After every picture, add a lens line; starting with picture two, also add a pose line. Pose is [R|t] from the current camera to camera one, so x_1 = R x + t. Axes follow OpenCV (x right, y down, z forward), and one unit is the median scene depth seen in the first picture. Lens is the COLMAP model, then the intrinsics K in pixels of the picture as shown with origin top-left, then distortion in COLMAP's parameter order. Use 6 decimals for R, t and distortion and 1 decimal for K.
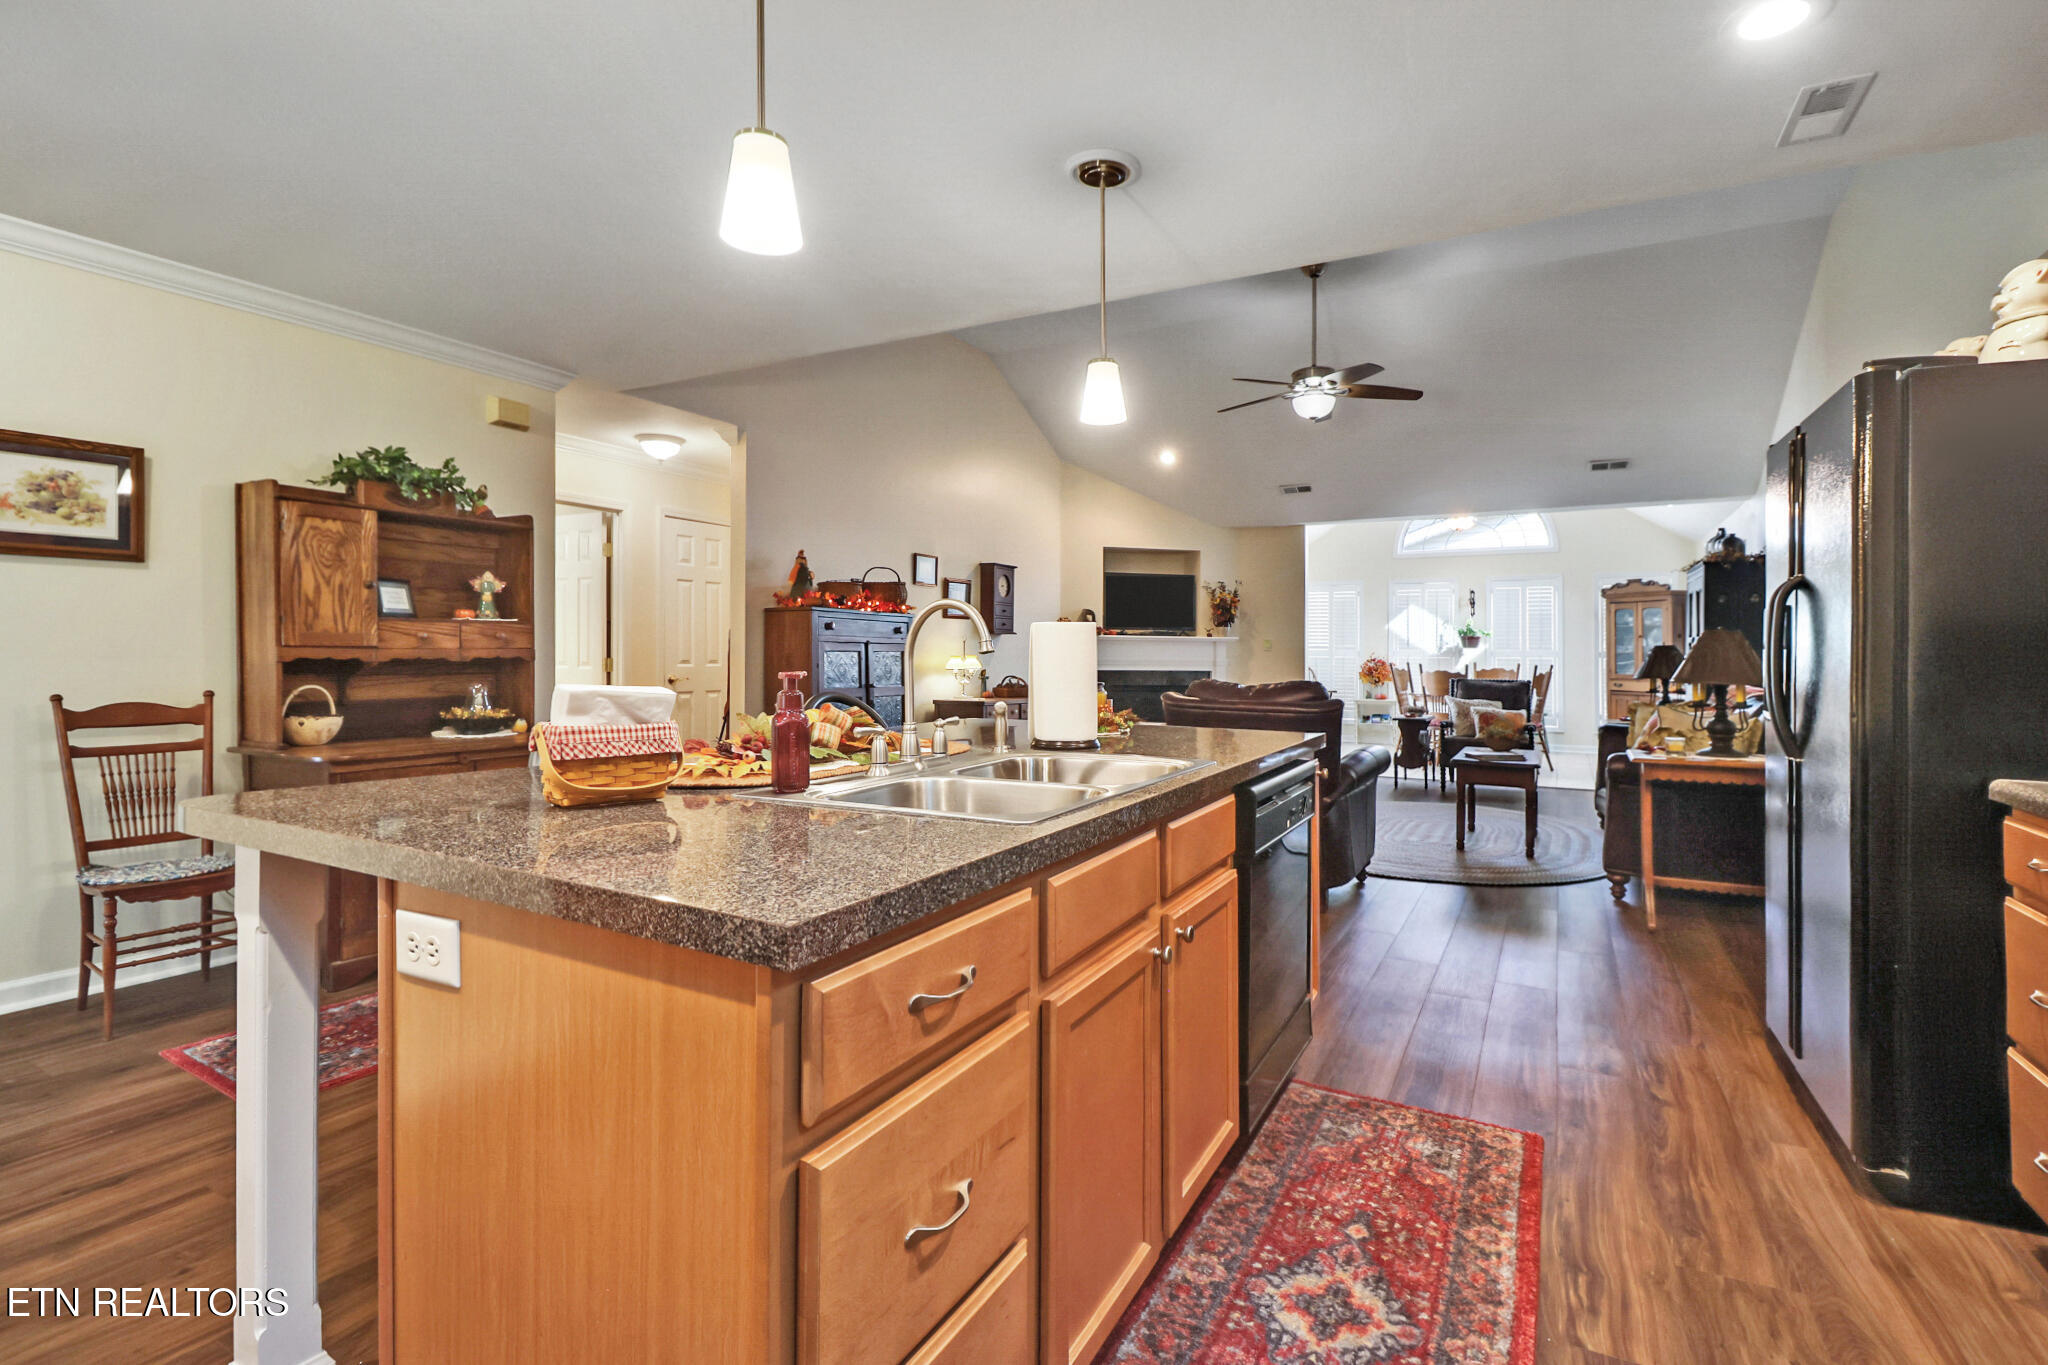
lens RADIAL K [[945.6, 0, 1027.4], [0, 945.6, 651.2], [0, 0, 1]] dist [-0.009099, -0.007789]
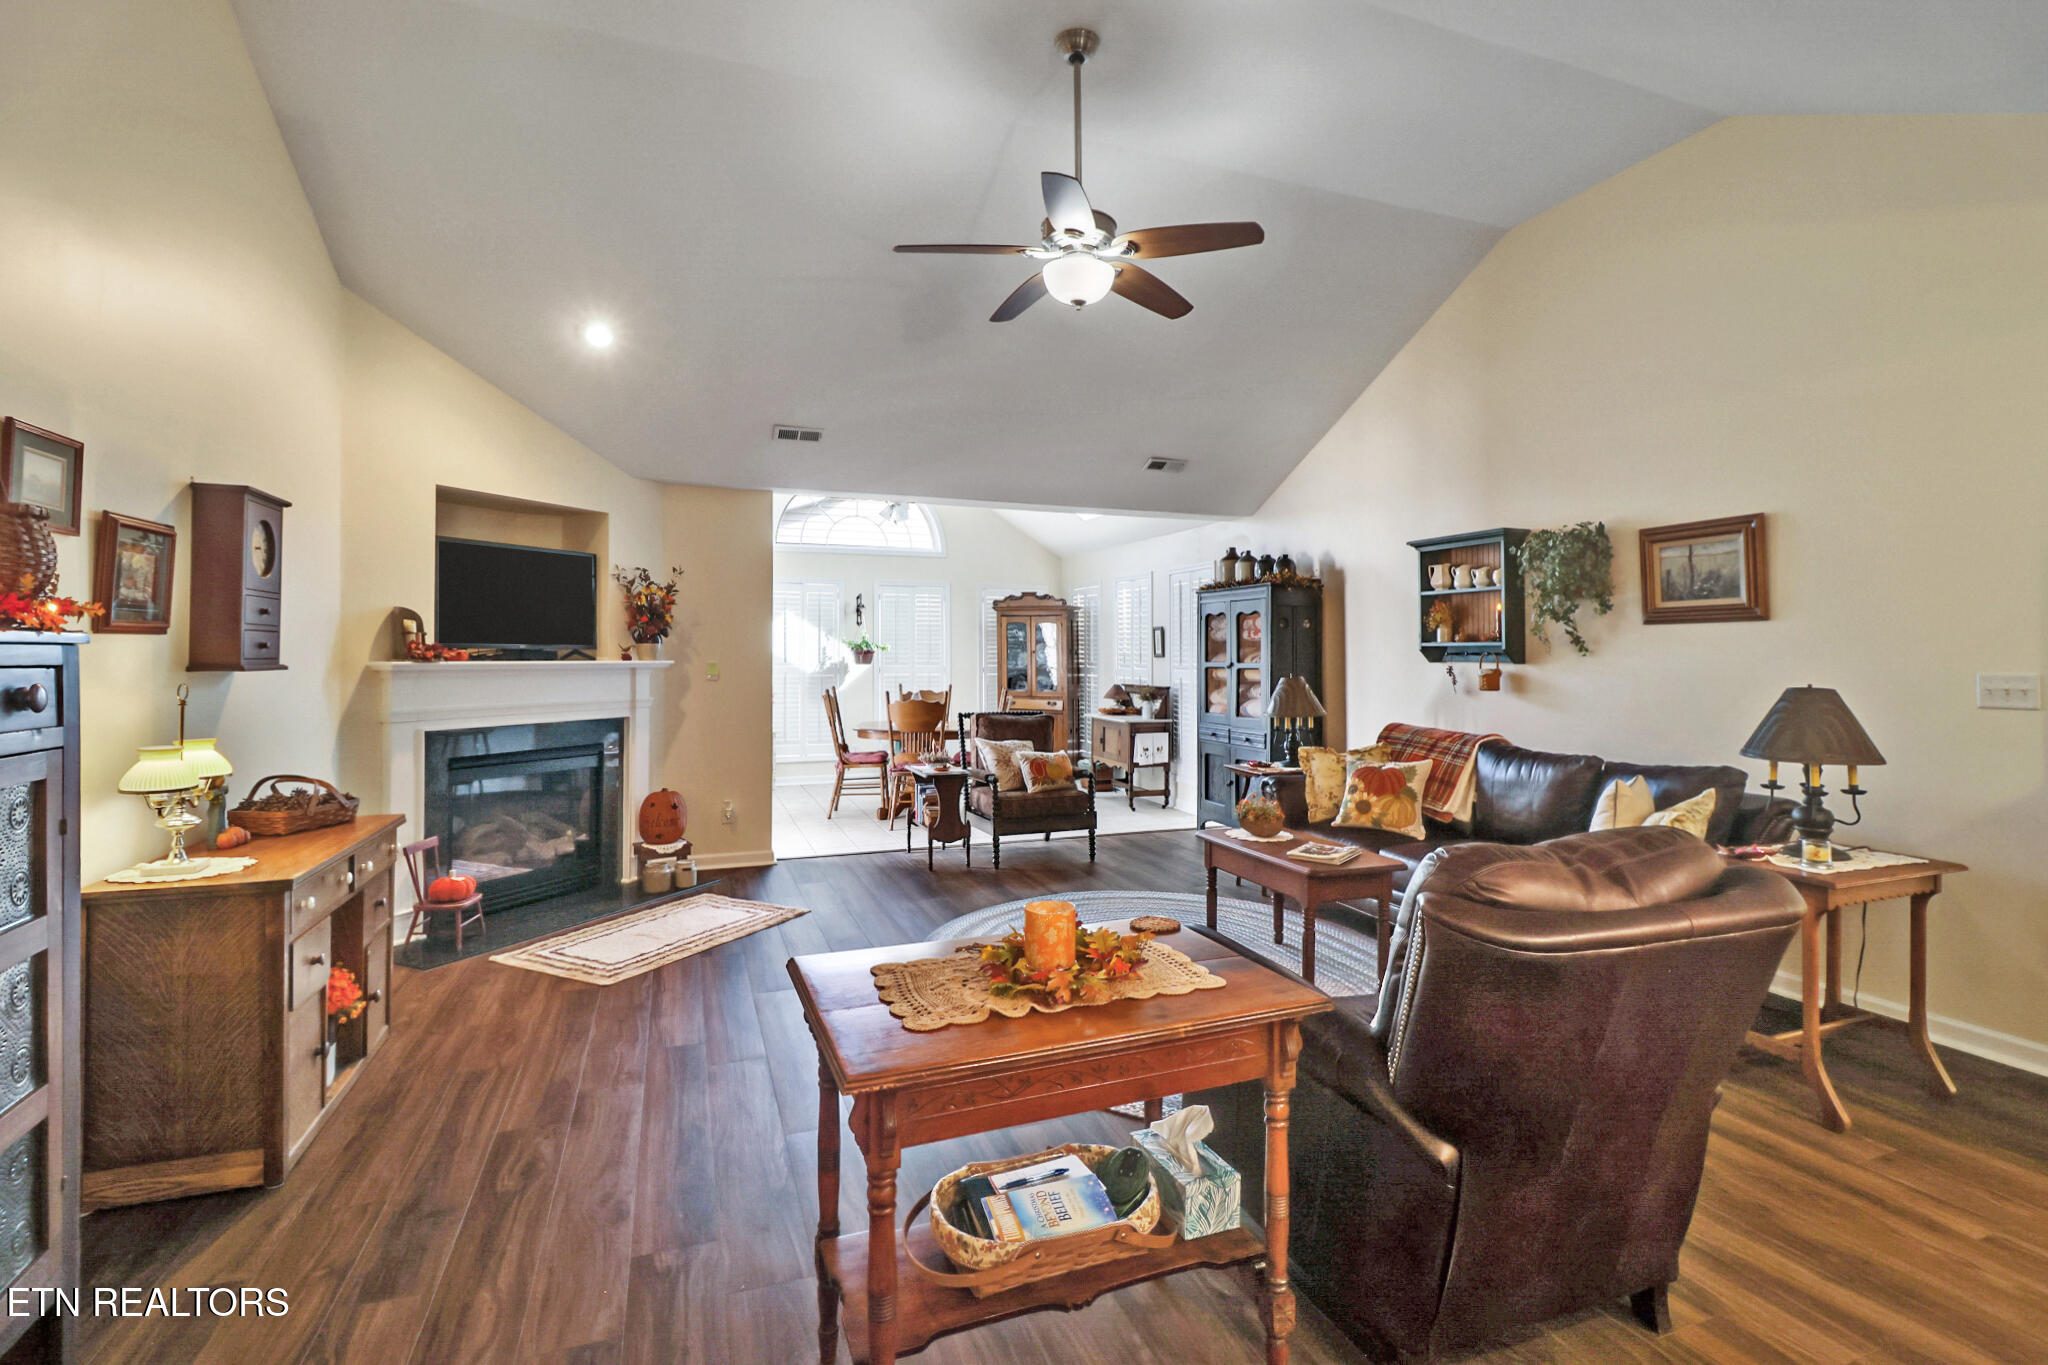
lens RADIAL K [[945.6, 0, 1036.2], [0, 945.6, 644.1], [0, 0, 1]] dist [-0.009099, -0.007789]
pose [[0.641999, 0.002463, 0.766701, -0.100026], [-0.001440, 0.999997, -0.002006, -0.024515], [-0.766704, 0.000184, 0.642001, 0.426146]]
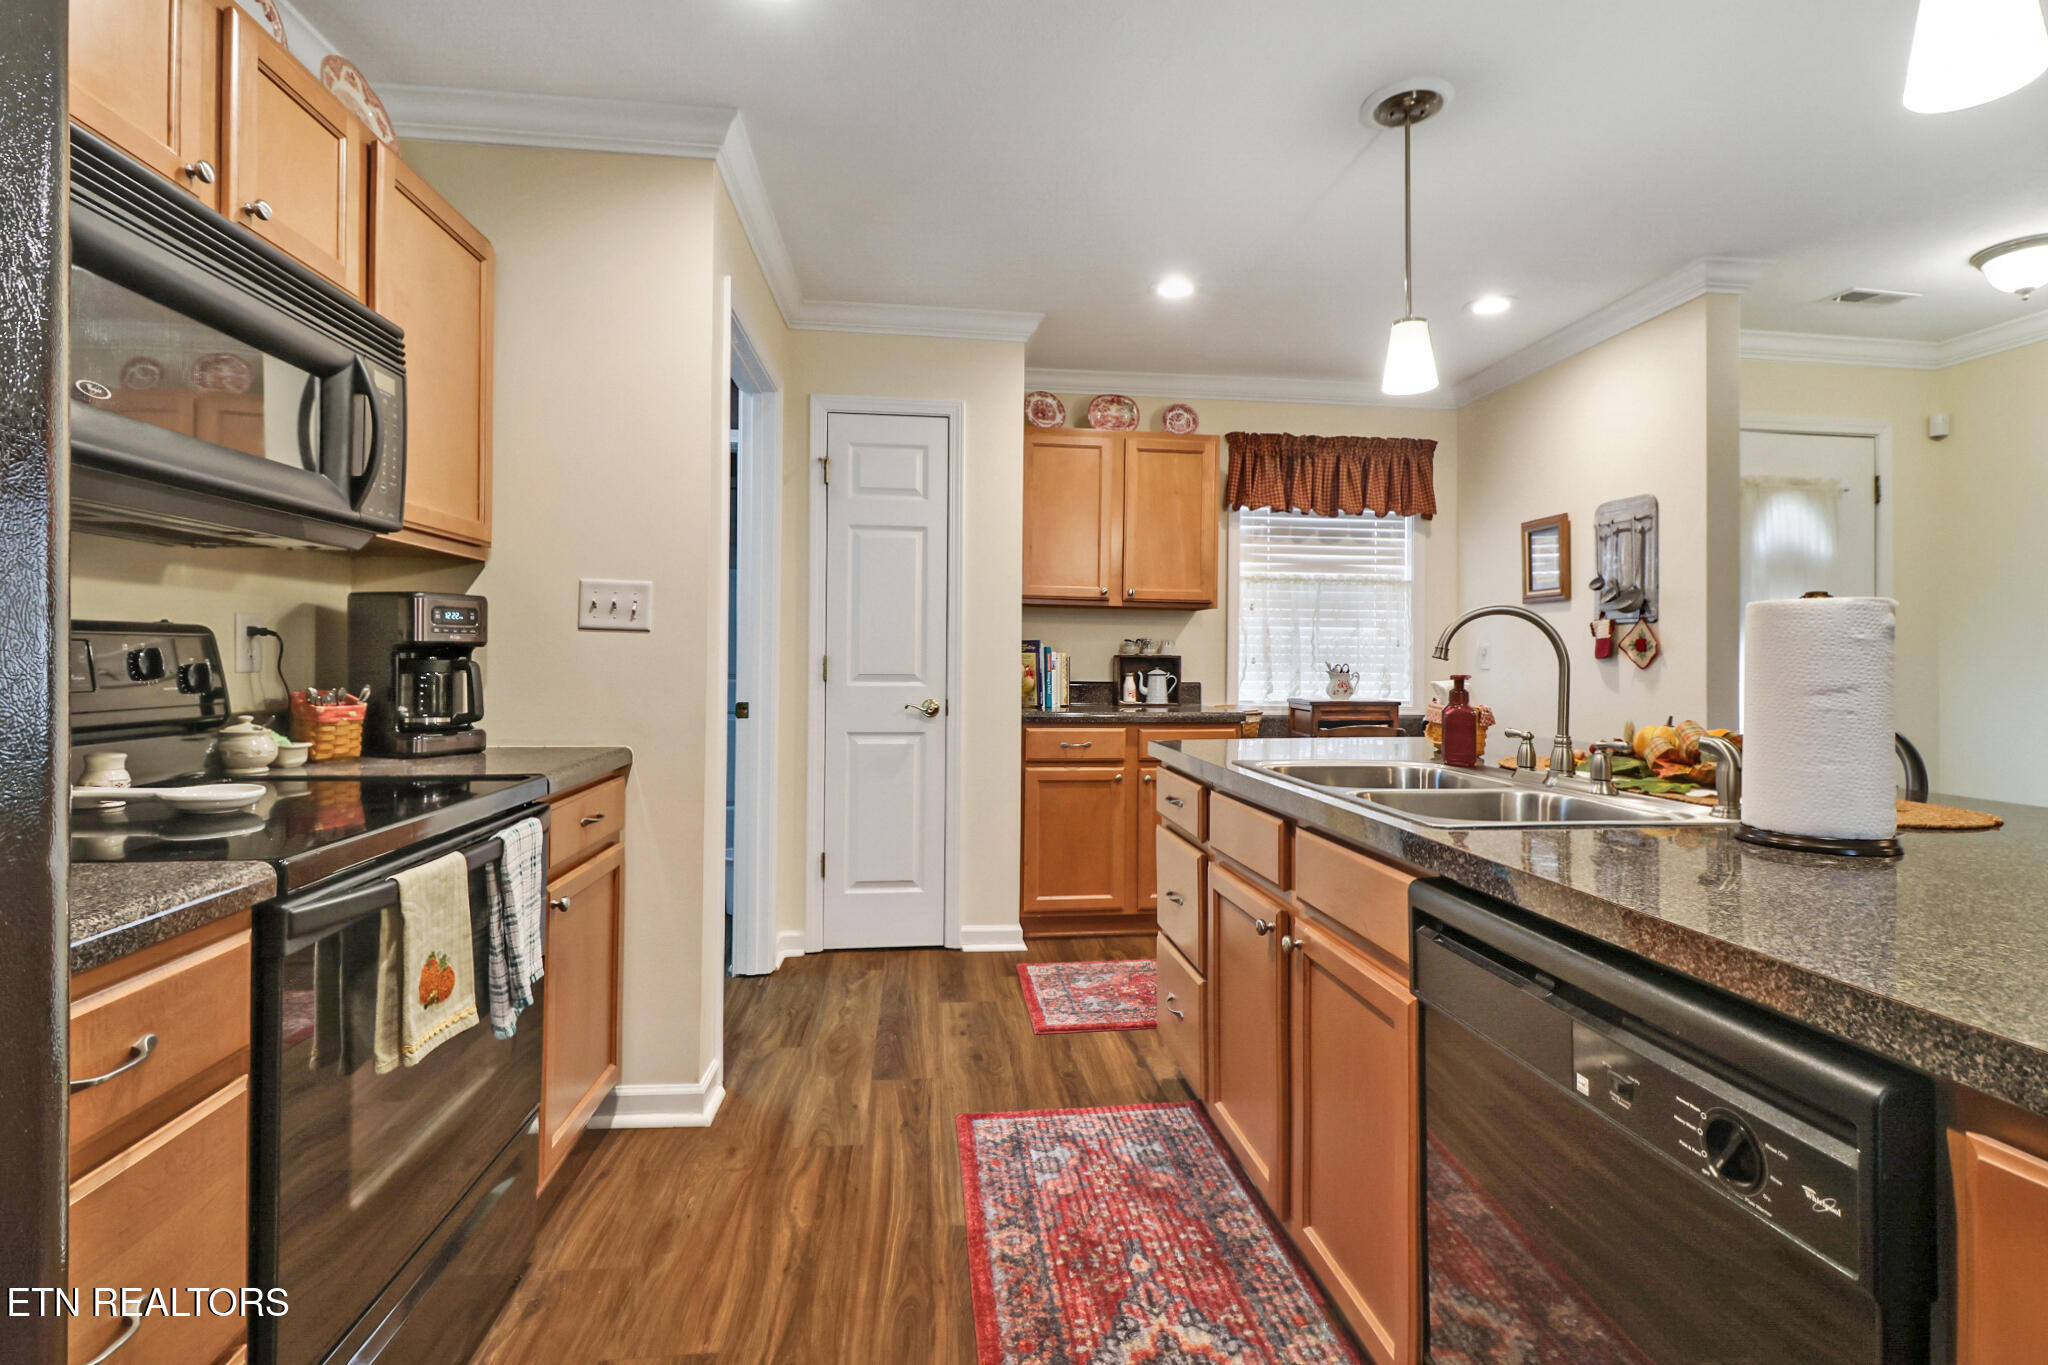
lens RADIAL K [[945.6, 0, 1035.8], [0, 945.6, 655.3], [0, 0, 1]] dist [-0.009099, -0.007789]
pose [[-0.808027, -0.016462, -0.588916, 0.172803], [-0.013244, 0.999864, -0.009778, 0.002043], [0.588997, -0.000101, -0.808135, 0.290738]]
